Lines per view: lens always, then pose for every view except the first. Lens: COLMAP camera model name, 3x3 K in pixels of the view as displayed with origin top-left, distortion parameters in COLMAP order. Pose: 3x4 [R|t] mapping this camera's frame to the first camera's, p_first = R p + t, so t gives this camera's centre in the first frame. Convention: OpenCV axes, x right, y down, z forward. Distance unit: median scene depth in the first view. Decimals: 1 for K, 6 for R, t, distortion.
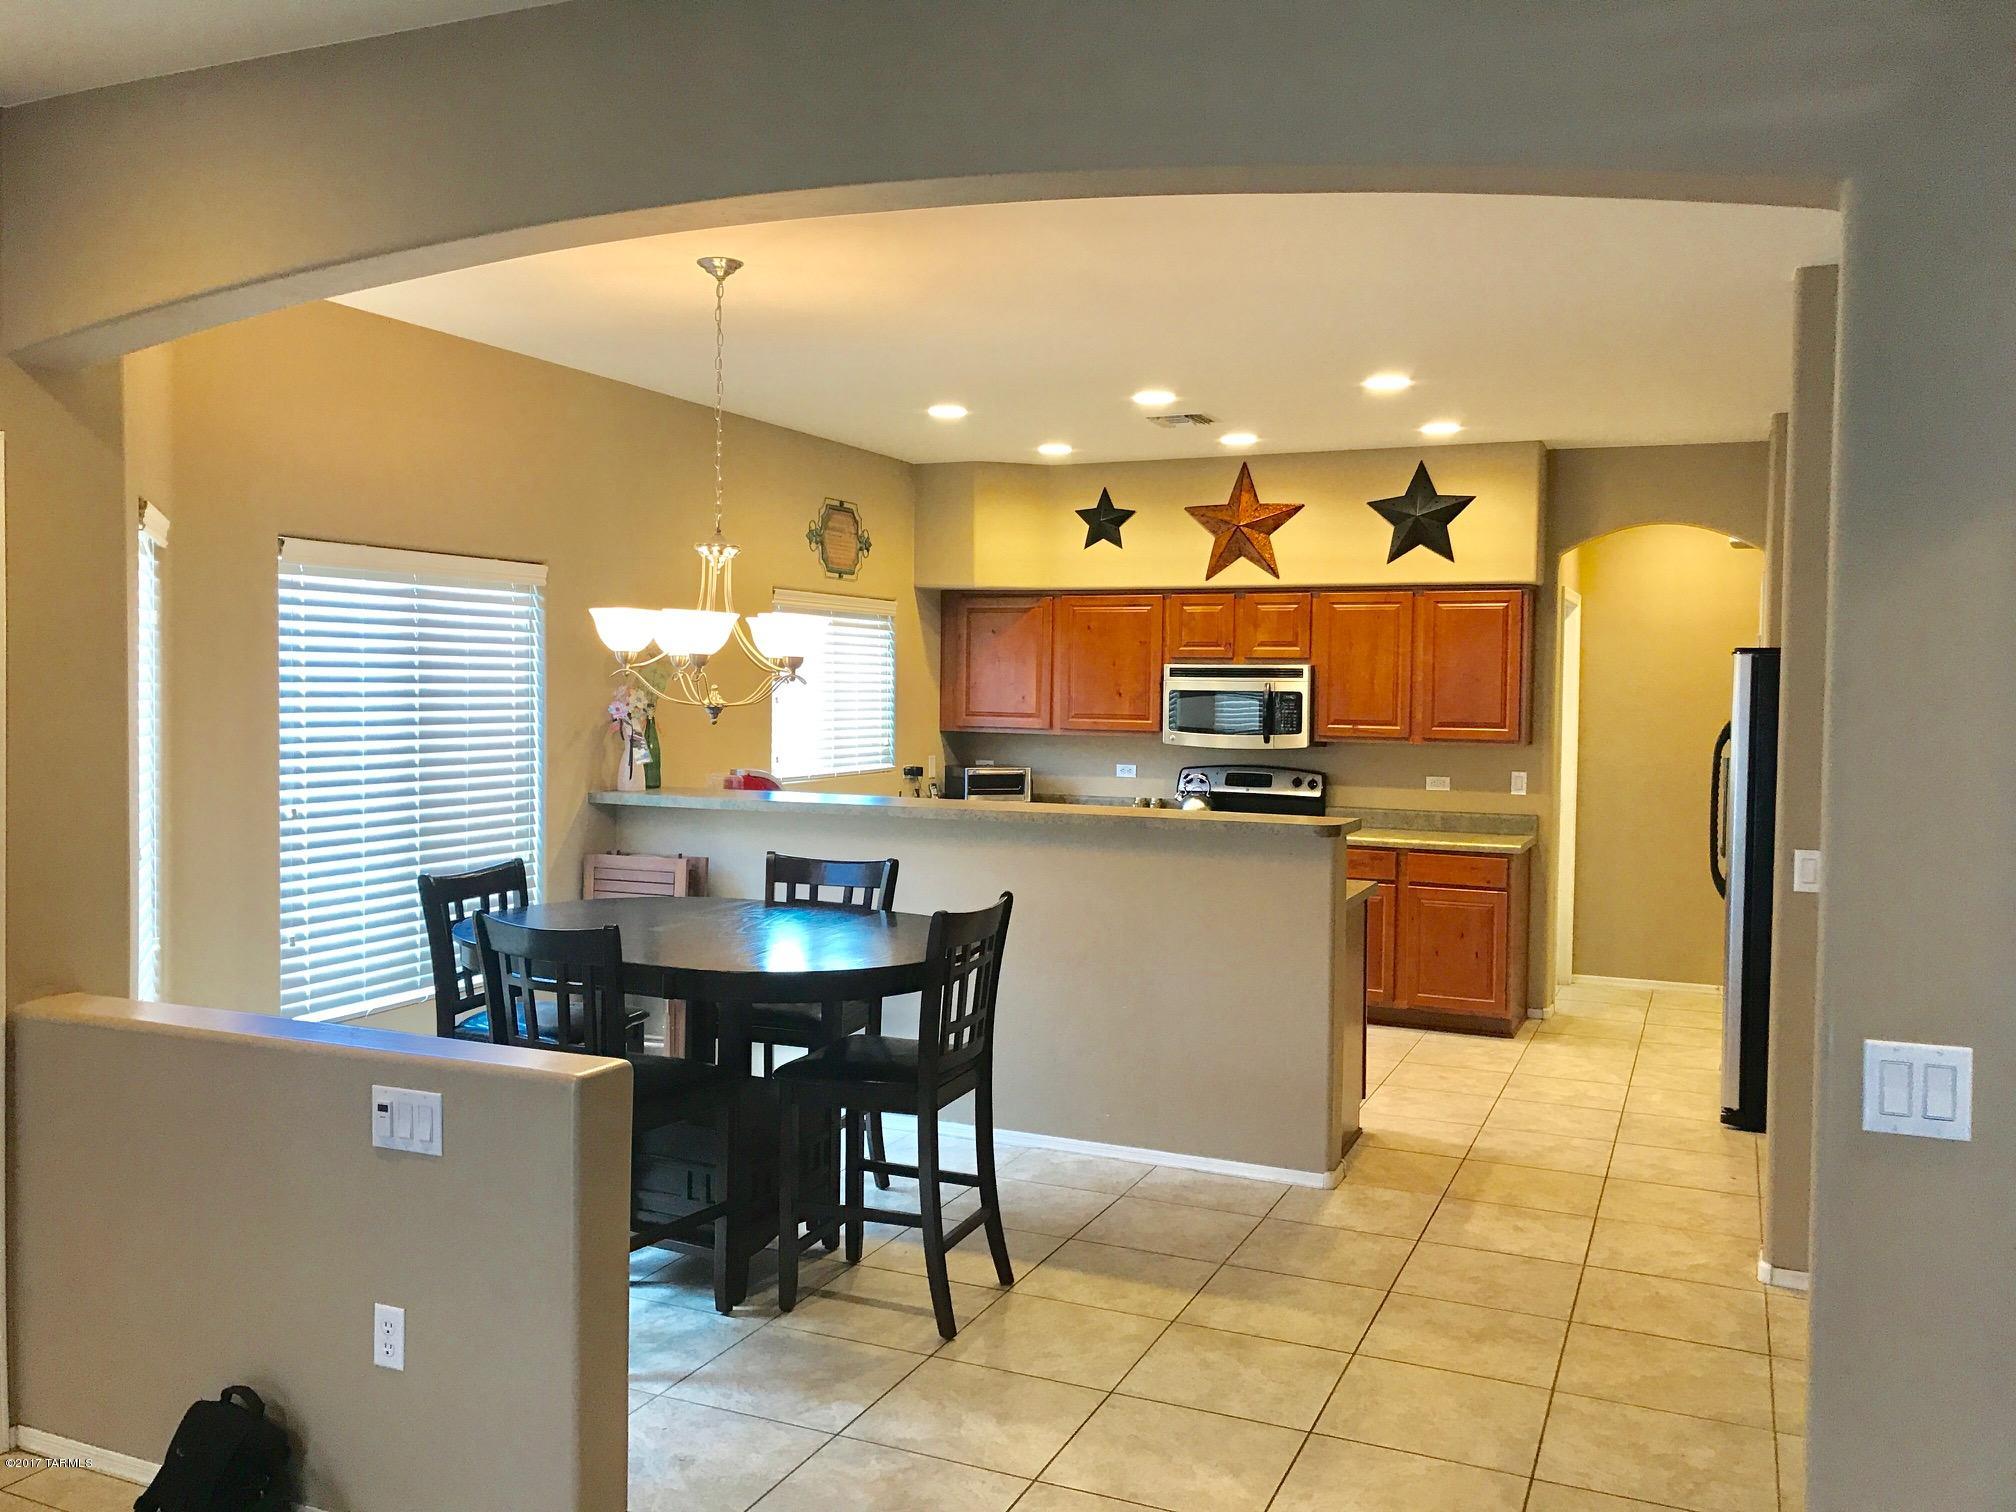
lens RADIAL K [[1671.2, 0, 988.9], [0, 1671.2, 753.2], [0, 0, 1]] dist [0.040129, -0.039133]
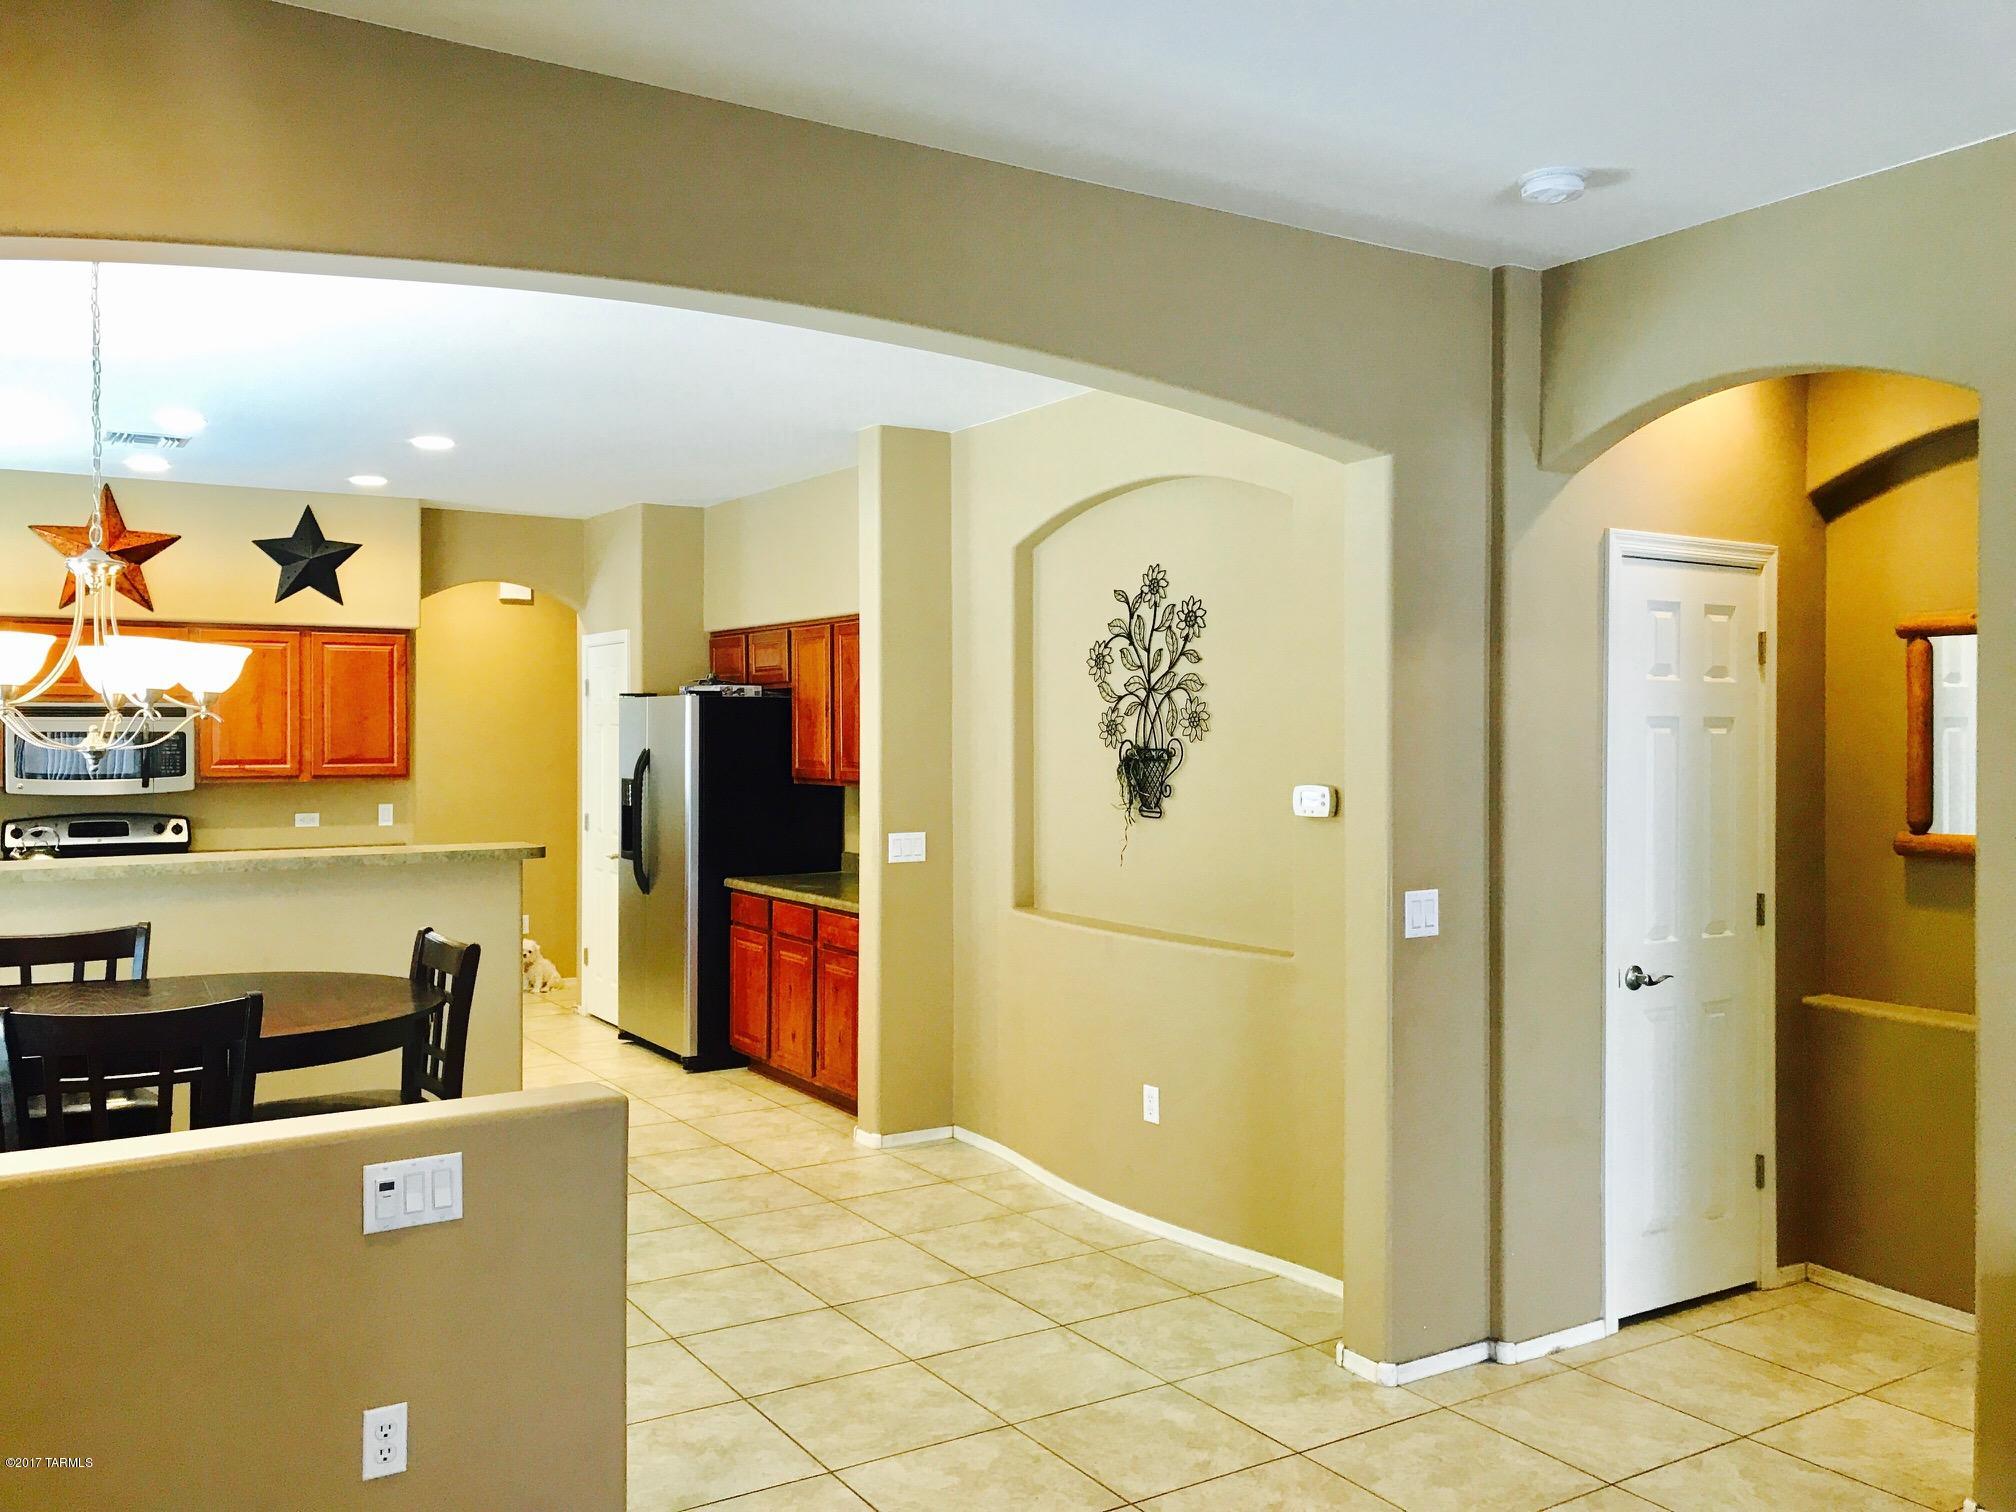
lens RADIAL K [[1671.2, 0, 1004.6], [0, 1671.2, 760.2], [0, 0, 1]] dist [0.040129, -0.039133]
pose [[0.553880, -0.029093, 0.832088, -0.370667], [0.046217, 0.998923, 0.004162, -0.003151], [-0.831313, 0.036151, 0.554628, 0.083557]]
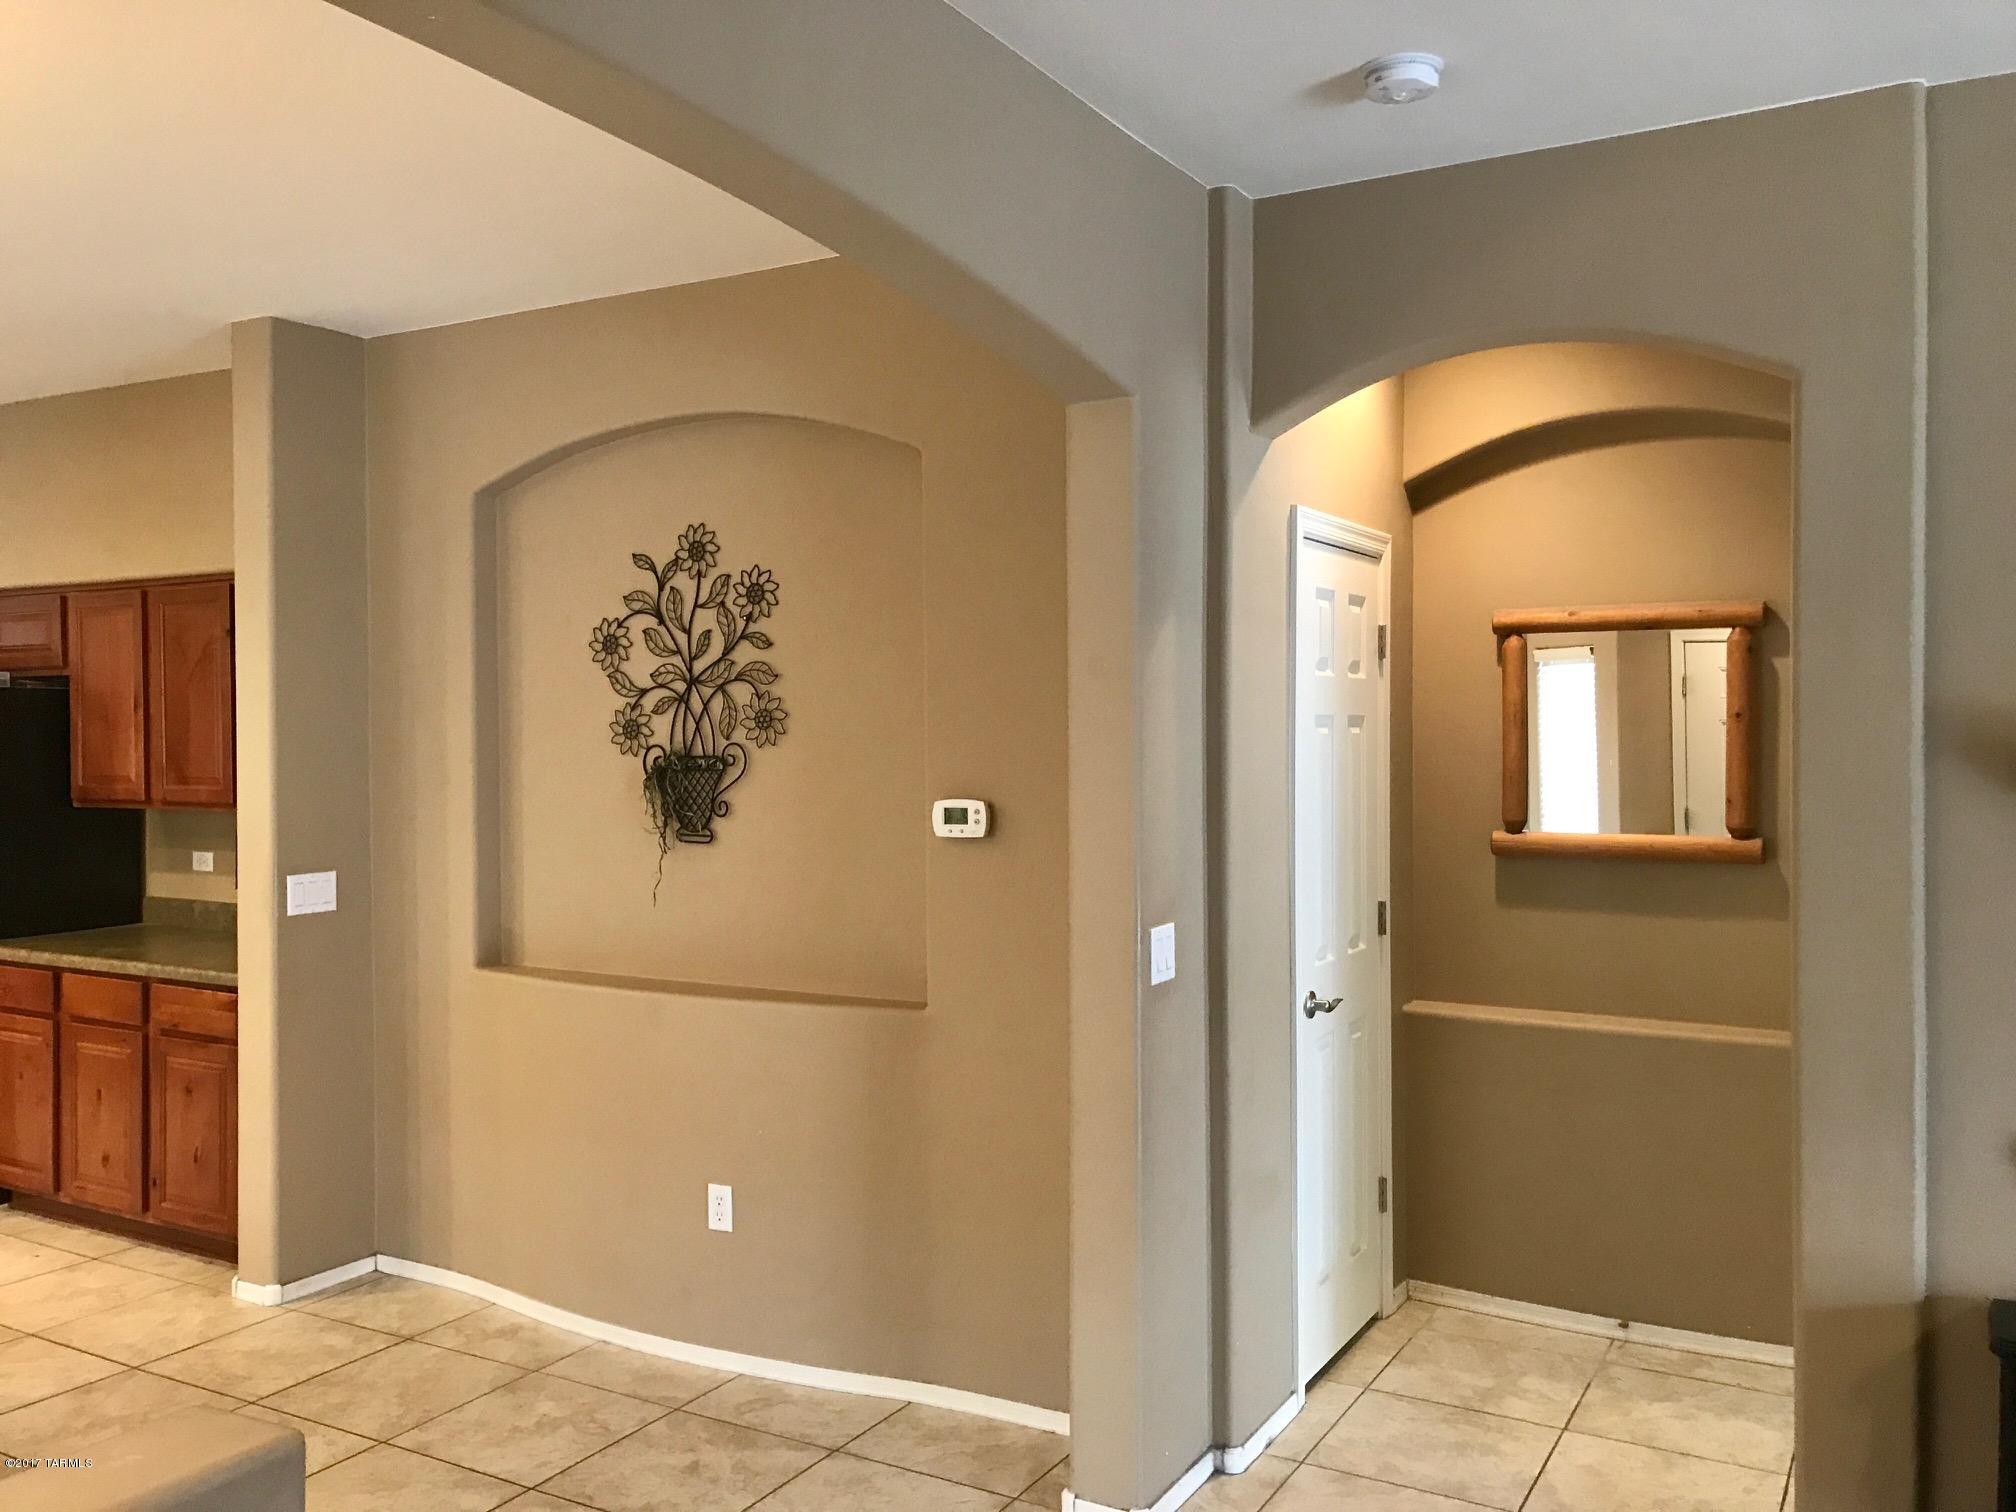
lens RADIAL K [[1671.2, 0, 1015.0], [0, 1671.2, 760.5], [0, 0, 1]] dist [0.040129, -0.039133]
pose [[0.102742, -0.037026, 0.994019, -0.294344], [0.052542, 0.998114, 0.031748, -0.013089], [-0.993319, 0.048966, 0.104493, 0.262142]]
